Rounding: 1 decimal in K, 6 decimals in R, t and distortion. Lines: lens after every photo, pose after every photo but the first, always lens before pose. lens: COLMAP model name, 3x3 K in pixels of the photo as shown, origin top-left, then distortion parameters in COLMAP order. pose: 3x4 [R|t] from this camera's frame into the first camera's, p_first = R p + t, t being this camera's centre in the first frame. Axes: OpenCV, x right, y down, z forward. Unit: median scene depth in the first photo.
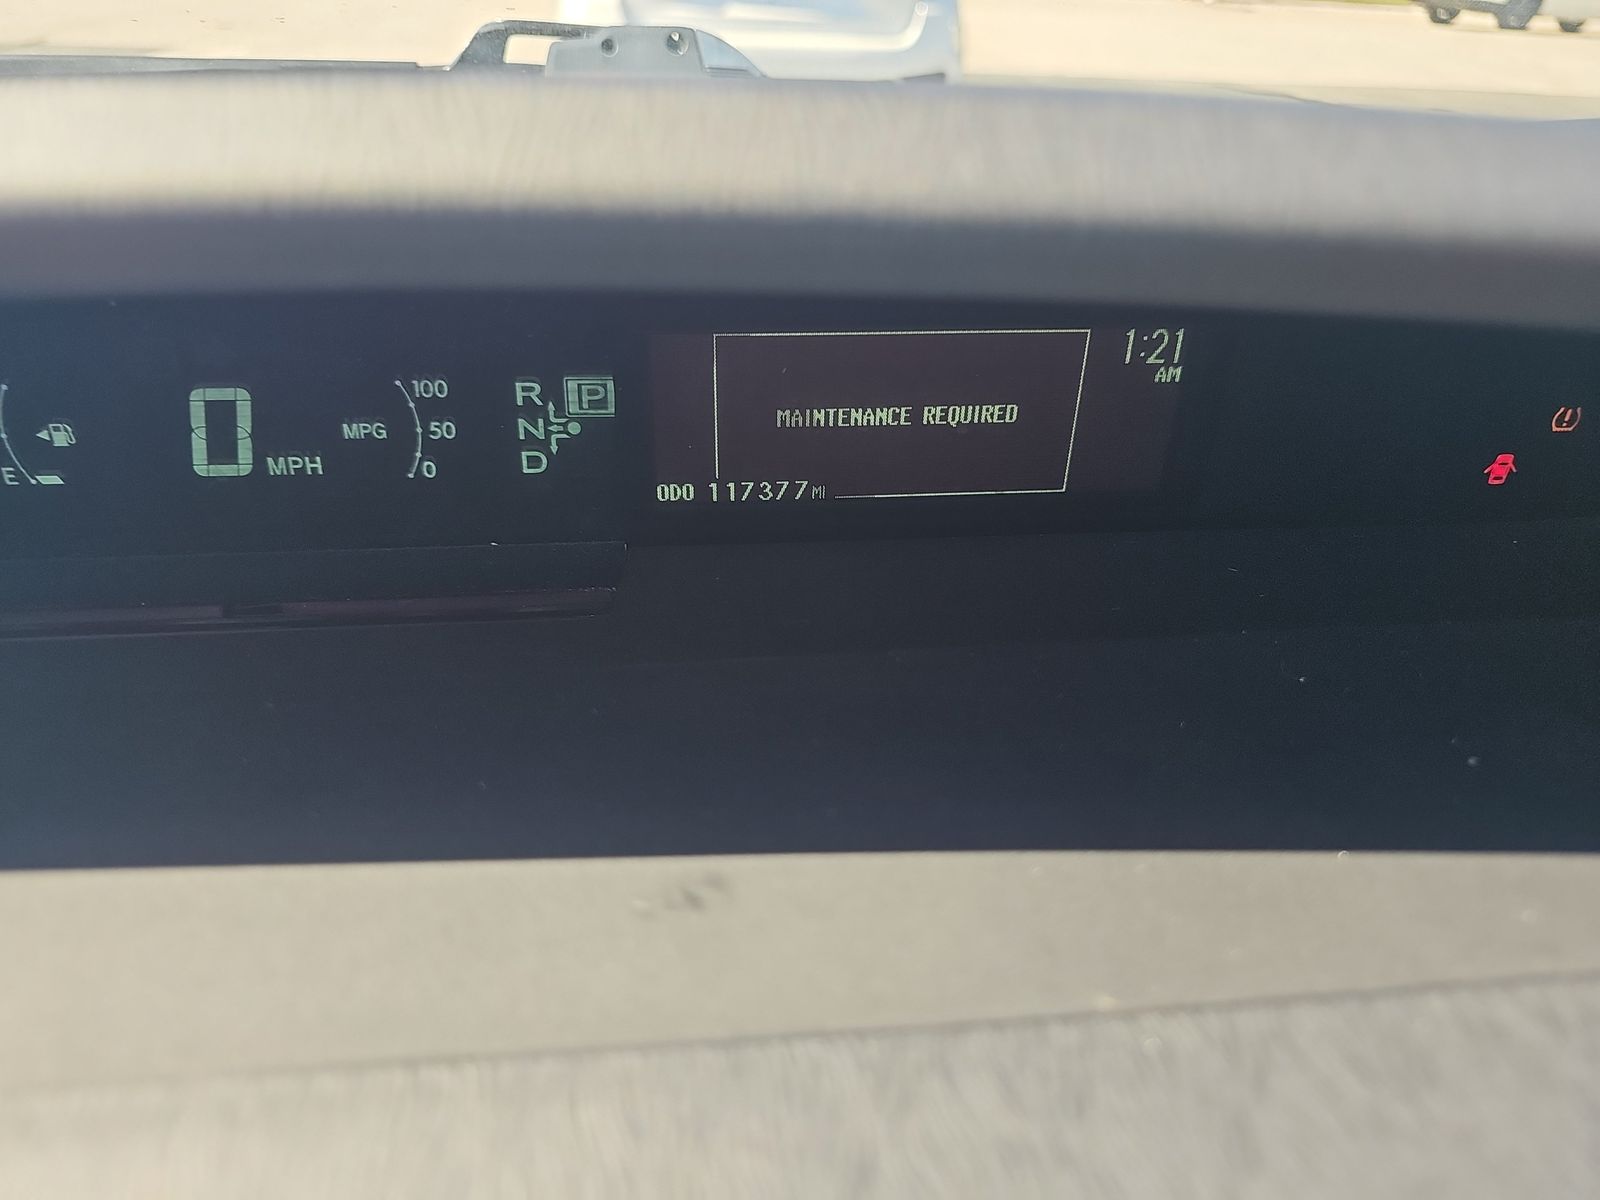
lens RADIAL K [[1053.3, 0, 789.4], [0, 1053.3, 612.3], [0, 0, 1]] dist [0.027444, -0.020617]
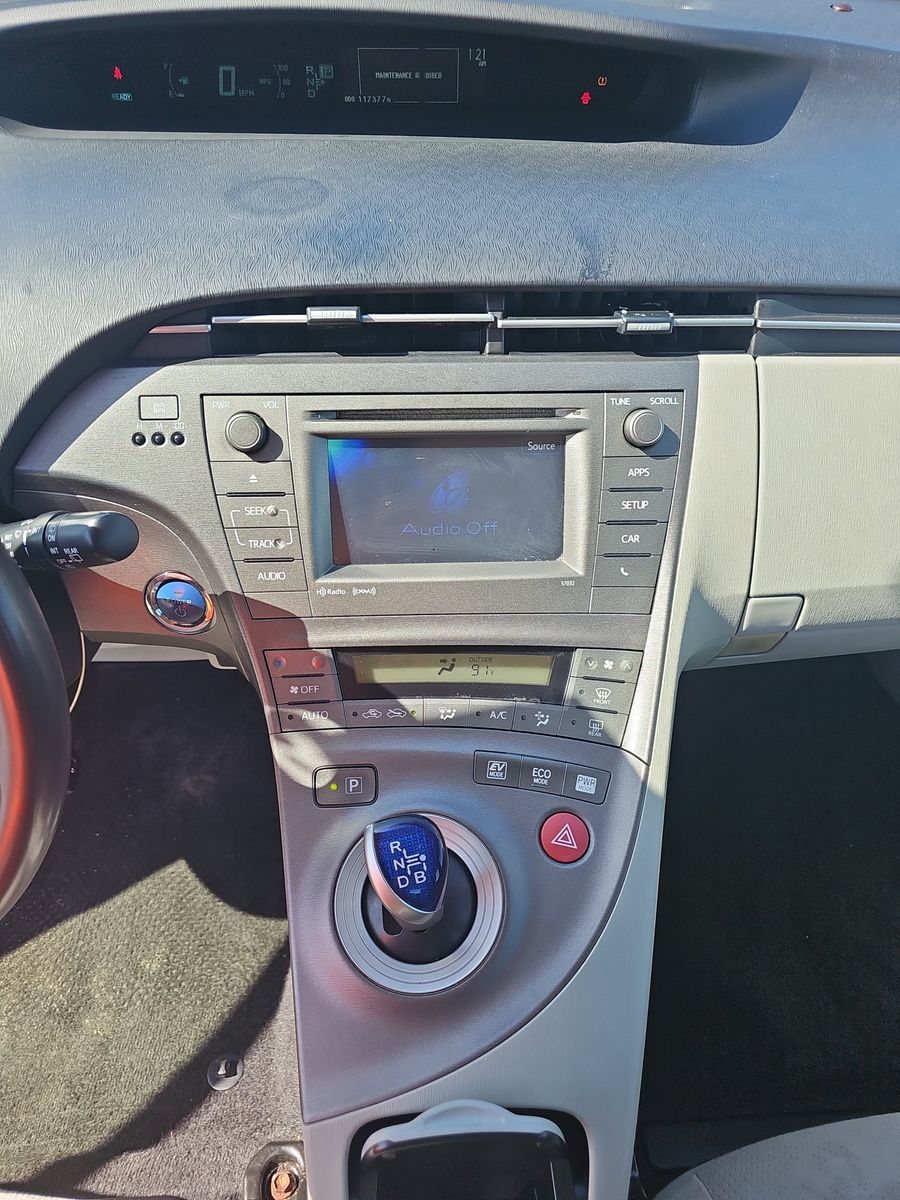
lens RADIAL K [[809.4, 0, 450.0], [0, 809.4, 600.0], [0, 0, 1]] dist [0.035611, -0.000576]
pose [[0.998233, 0.035620, -0.047558, 0.427919], [-0.022251, 0.966248, 0.256650, 0.809308], [0.055095, -0.255138, 0.965334, -2.140427]]
